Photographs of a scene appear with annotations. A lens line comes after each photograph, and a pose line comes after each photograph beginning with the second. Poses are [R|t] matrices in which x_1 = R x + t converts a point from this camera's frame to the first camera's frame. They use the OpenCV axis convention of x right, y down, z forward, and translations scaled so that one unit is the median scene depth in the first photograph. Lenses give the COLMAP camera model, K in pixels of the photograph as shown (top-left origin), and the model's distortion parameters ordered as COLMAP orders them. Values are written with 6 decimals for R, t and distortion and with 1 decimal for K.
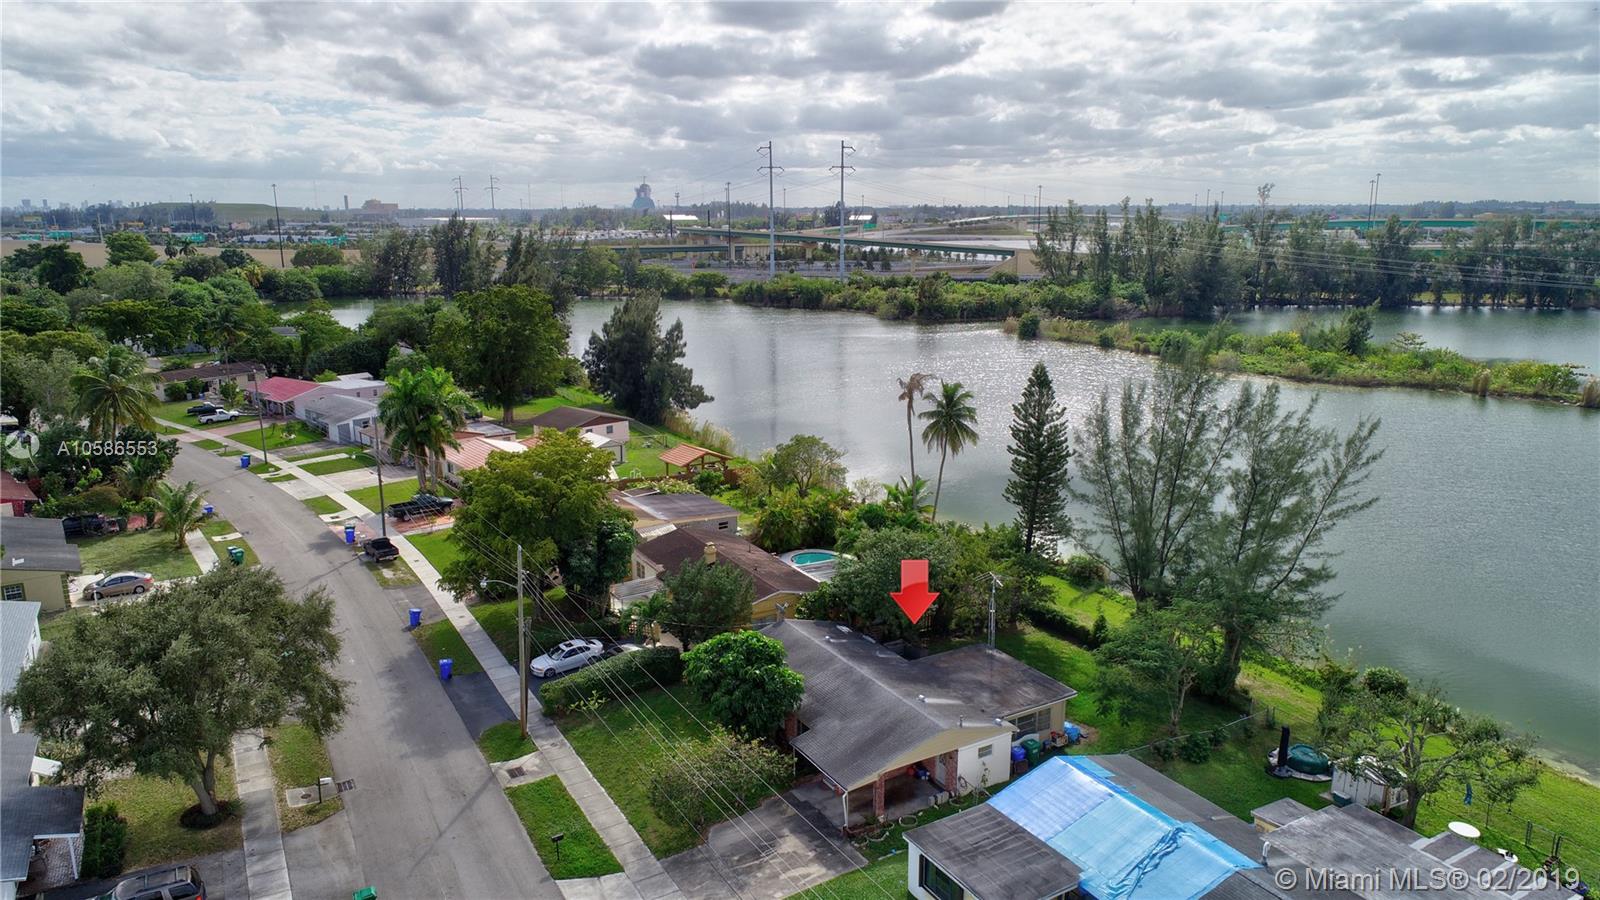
lens RADIAL K [[1073.0, 0, 800.0], [0, 1073.0, 450.0], [0, 0, 1]] dist [-0.001875, -0.002304]
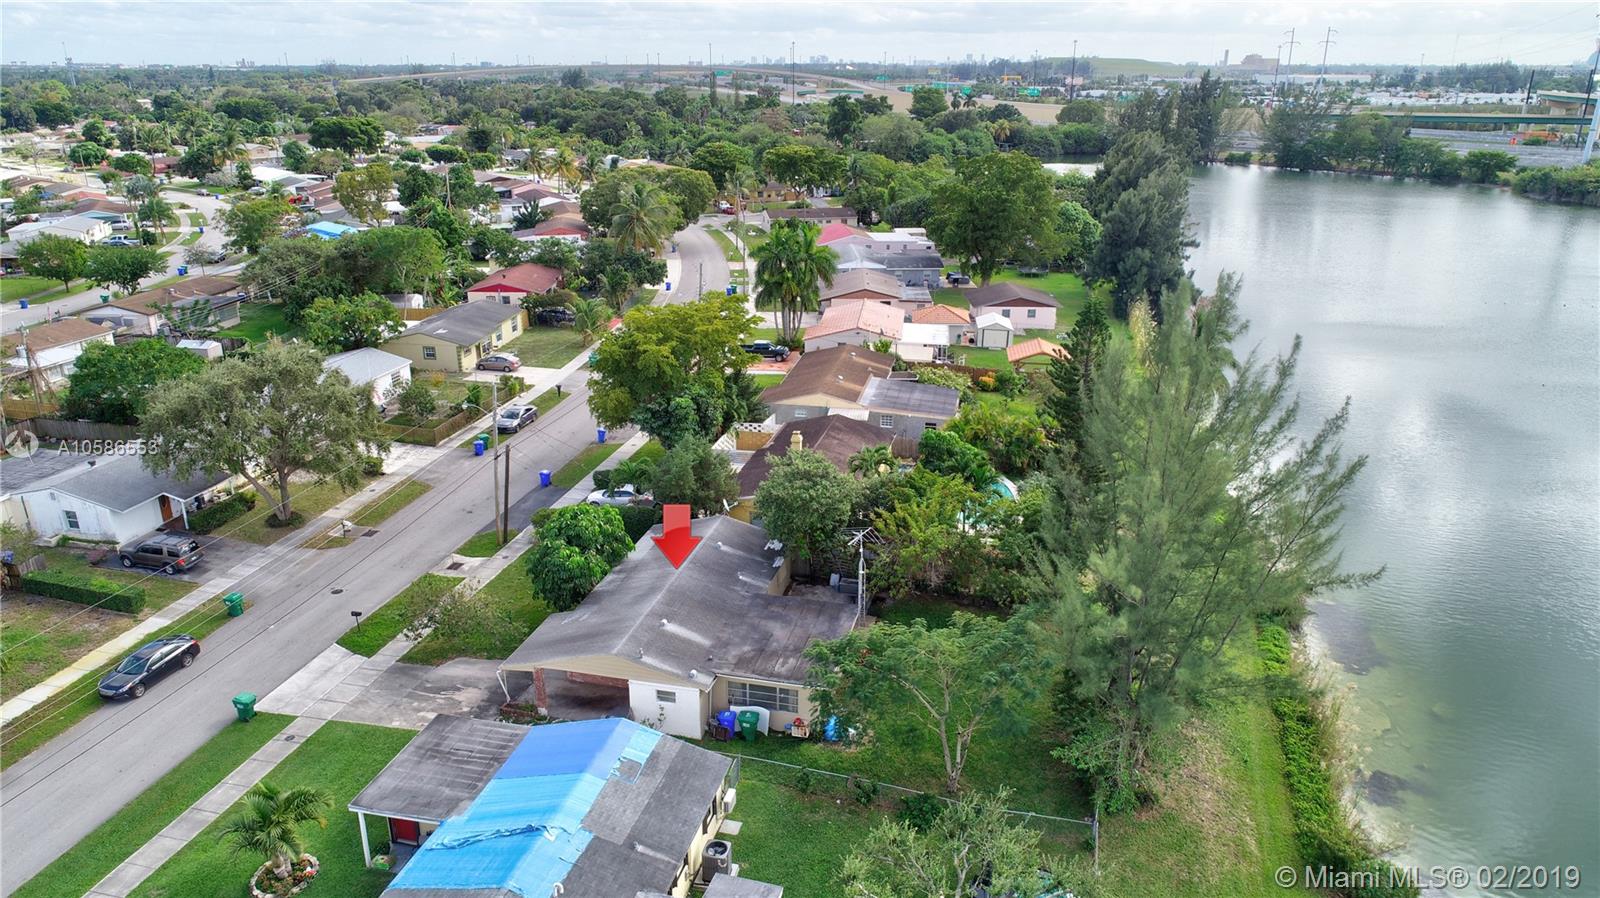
lens RADIAL K [[1073.0, 0, 800.0], [0, 1073.0, 449.0], [0, 0, 1]] dist [-0.001875, -0.002304]
pose [[0.718916, 0.239103, -0.652679, 0.441536], [-0.156646, 0.970551, 0.183009, -0.060712], [0.677216, -0.029329, 0.735199, 0.224521]]
